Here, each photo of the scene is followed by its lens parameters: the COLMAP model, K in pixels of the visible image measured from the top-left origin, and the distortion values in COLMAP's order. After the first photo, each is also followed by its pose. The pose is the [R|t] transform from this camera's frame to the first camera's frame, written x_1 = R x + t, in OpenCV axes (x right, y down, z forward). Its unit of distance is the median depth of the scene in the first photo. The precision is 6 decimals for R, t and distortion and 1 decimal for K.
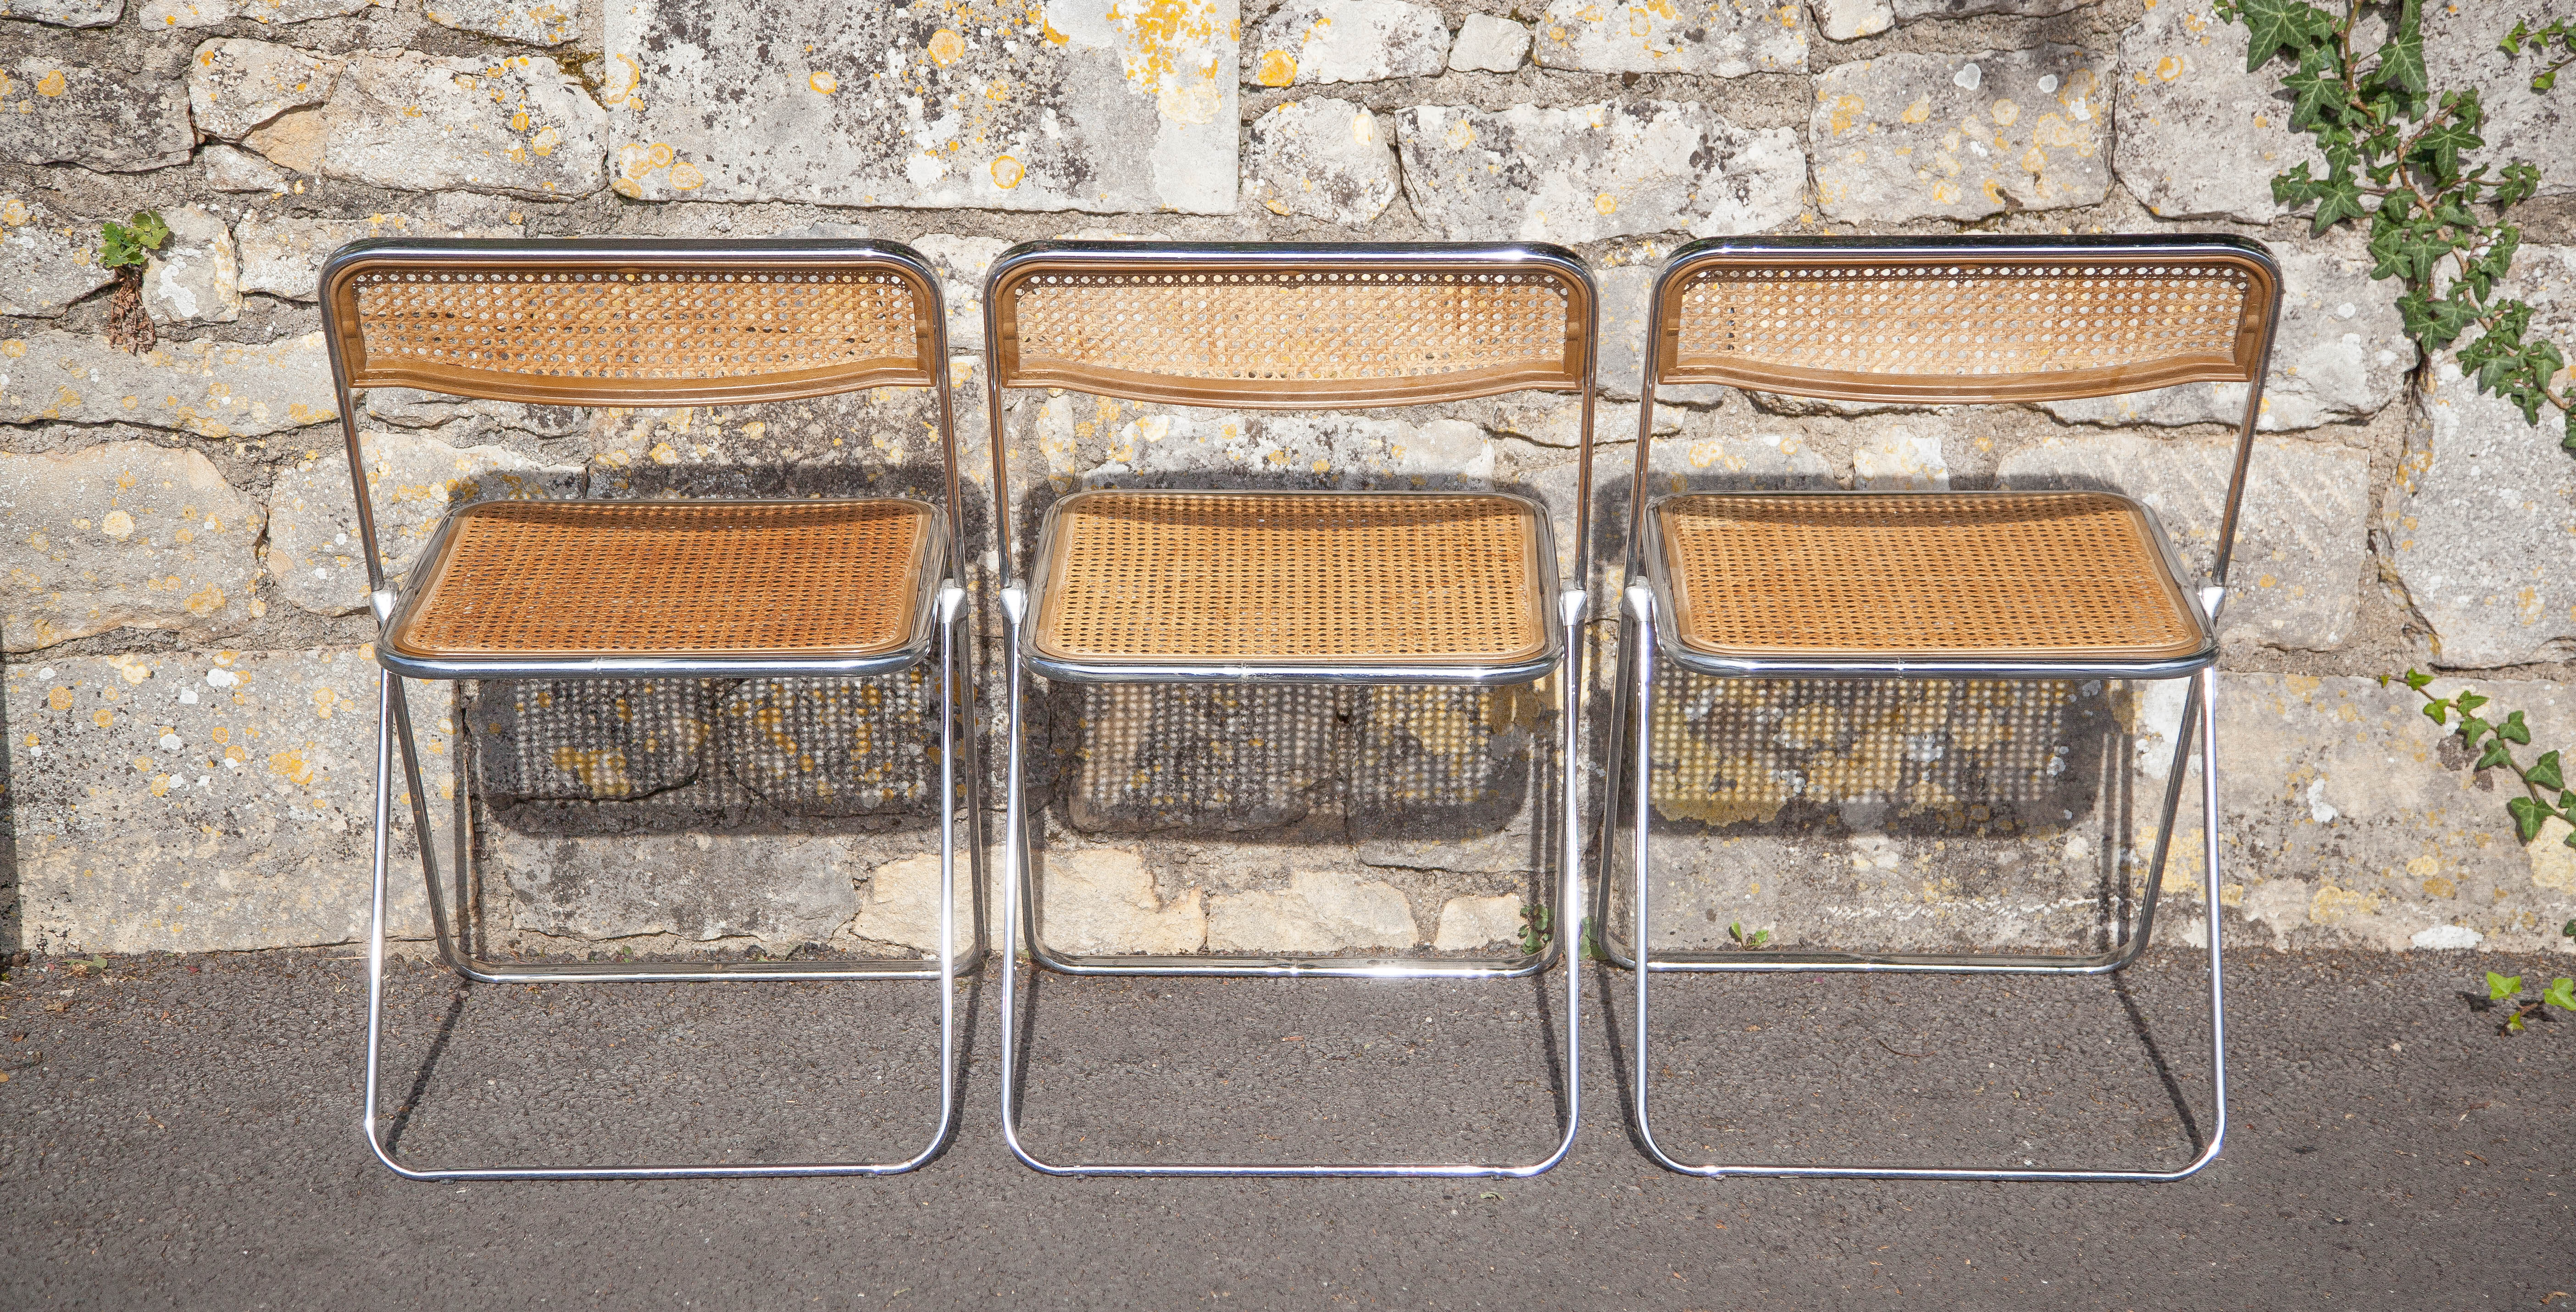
lens RADIAL K [[5046.9, 0, 1260.5], [0, 5046.9, 651.5], [0, 0, 1]] dist [0.522923, 0.000000]
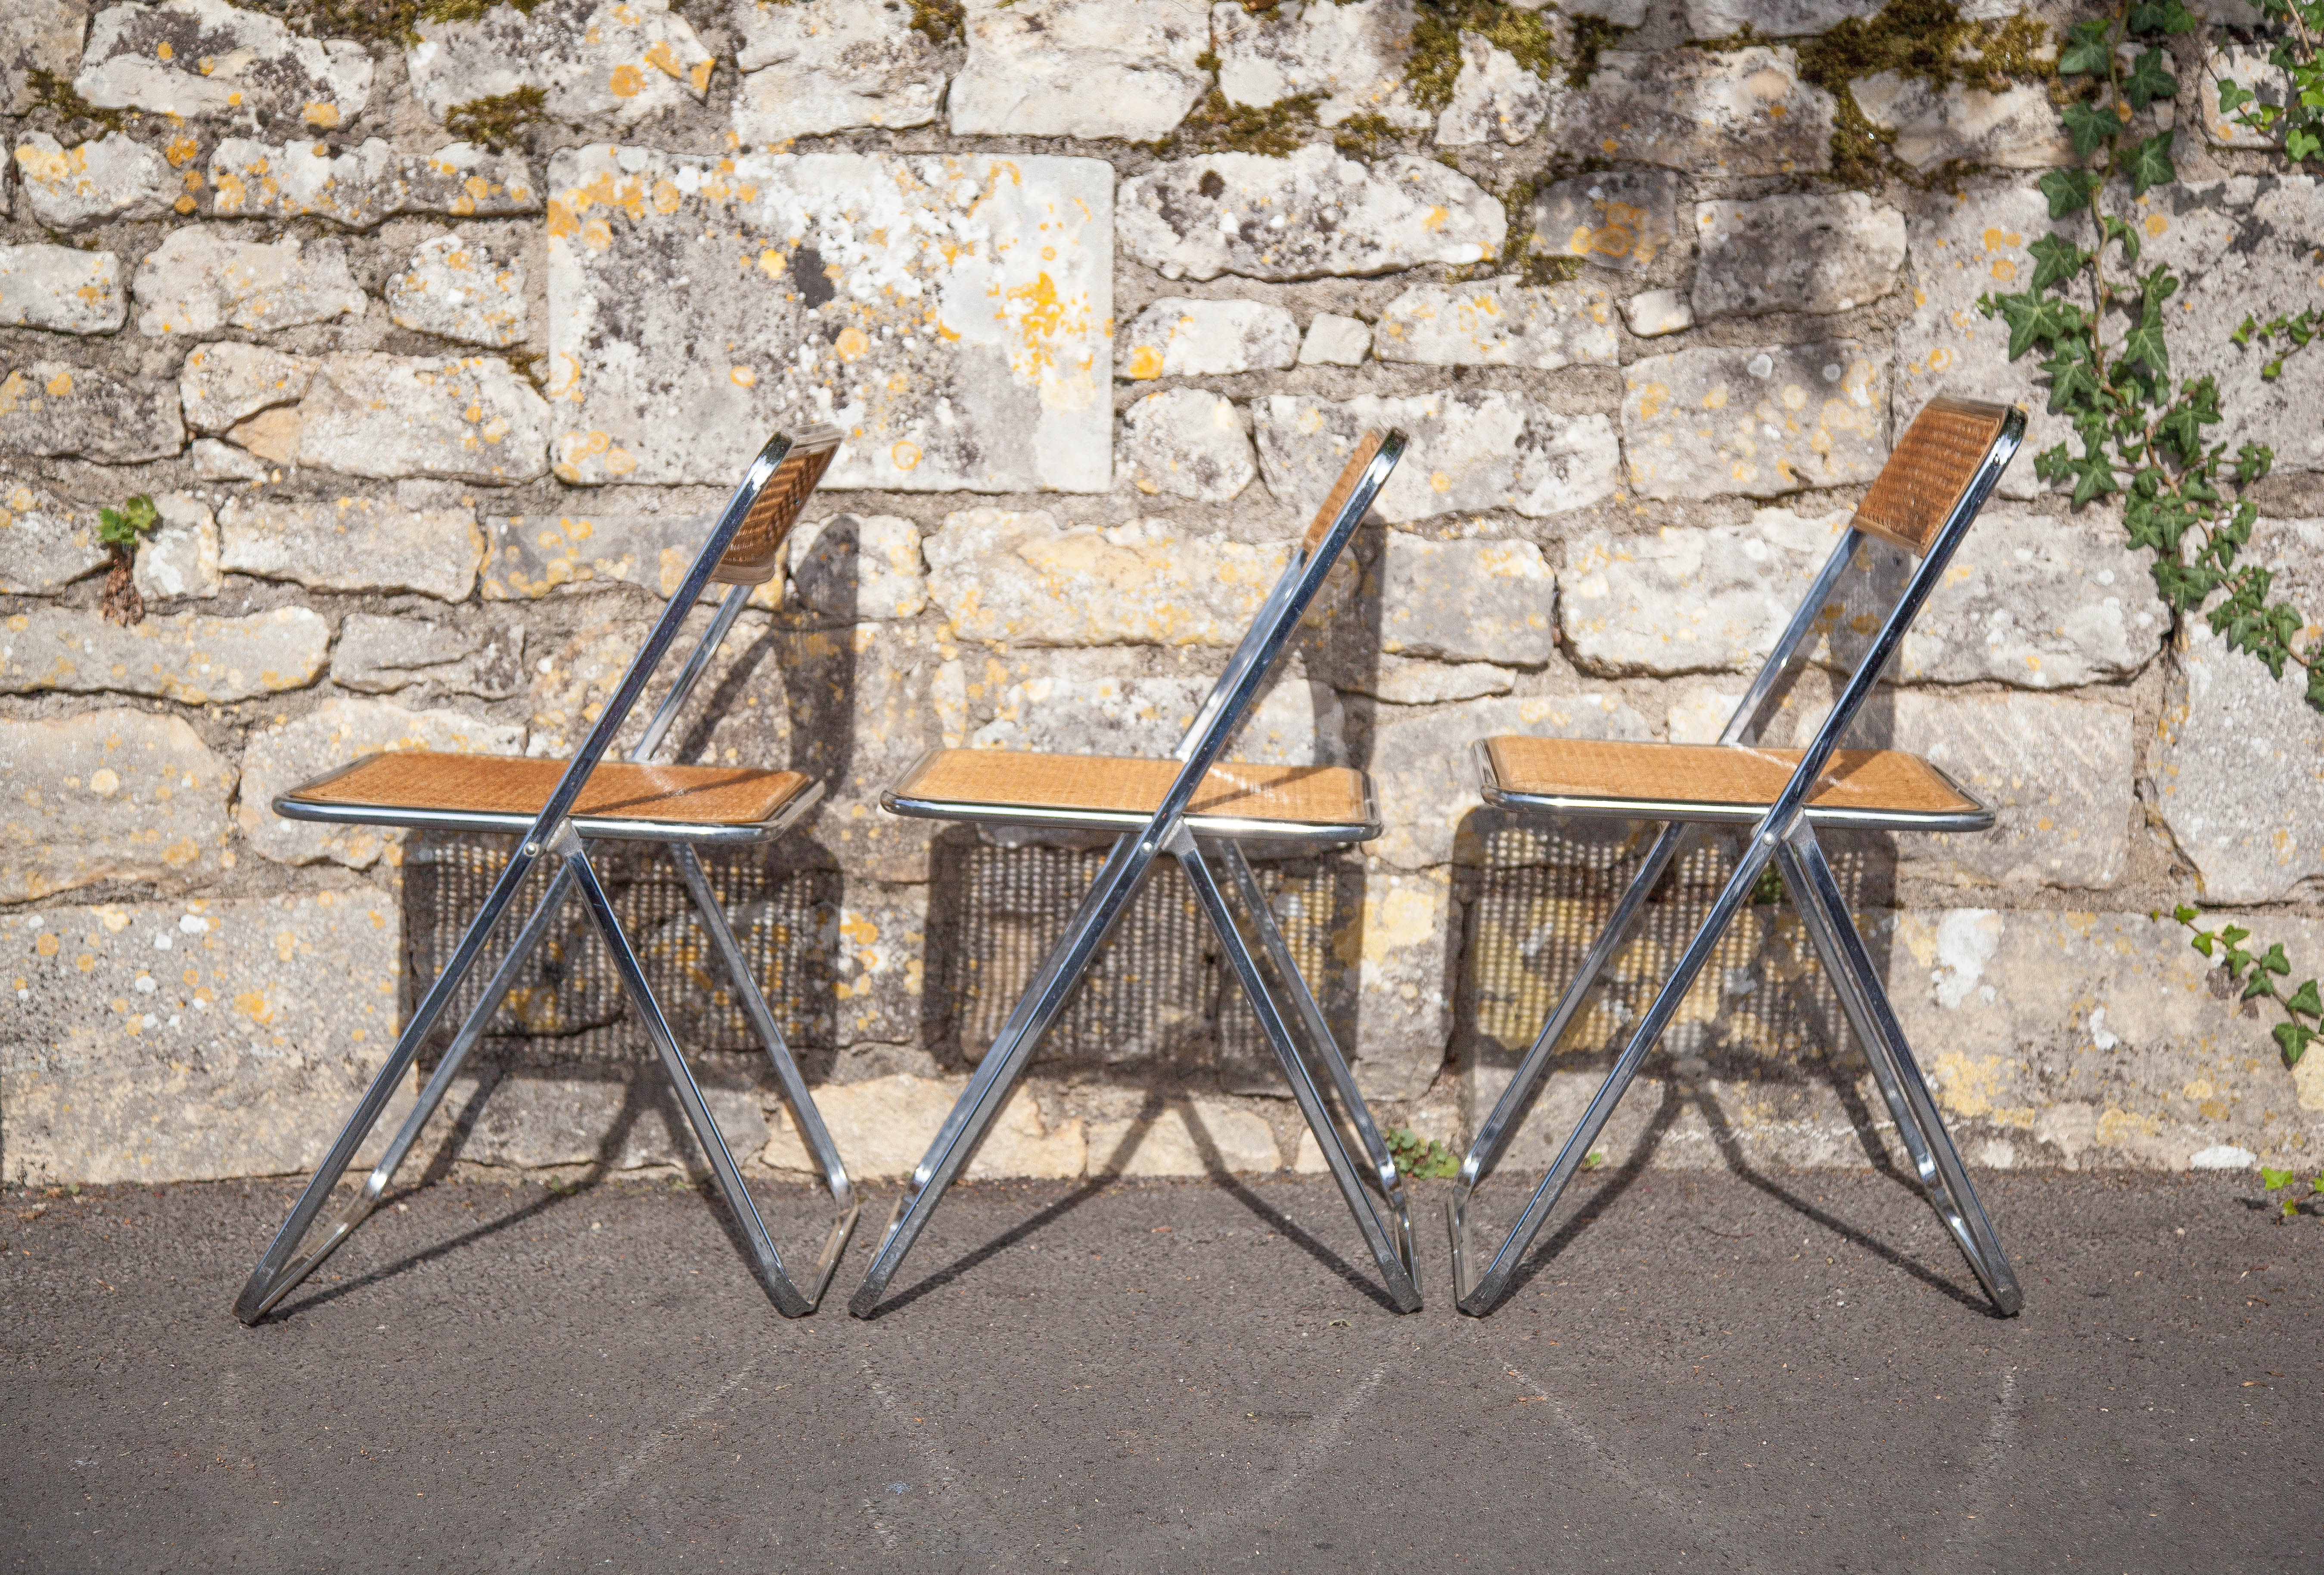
lens RADIAL K [[4204.2, 0, 1159.0], [0, 4204.2, 778.3], [0, 0, 1]] dist [0.417029, 0.000000]
pose [[0.999922, -0.003680, -0.011928, 0.016780], [0.001742, 0.987345, -0.158575, 0.123427], [0.012361, 0.158542, 0.987275, 0.091046]]
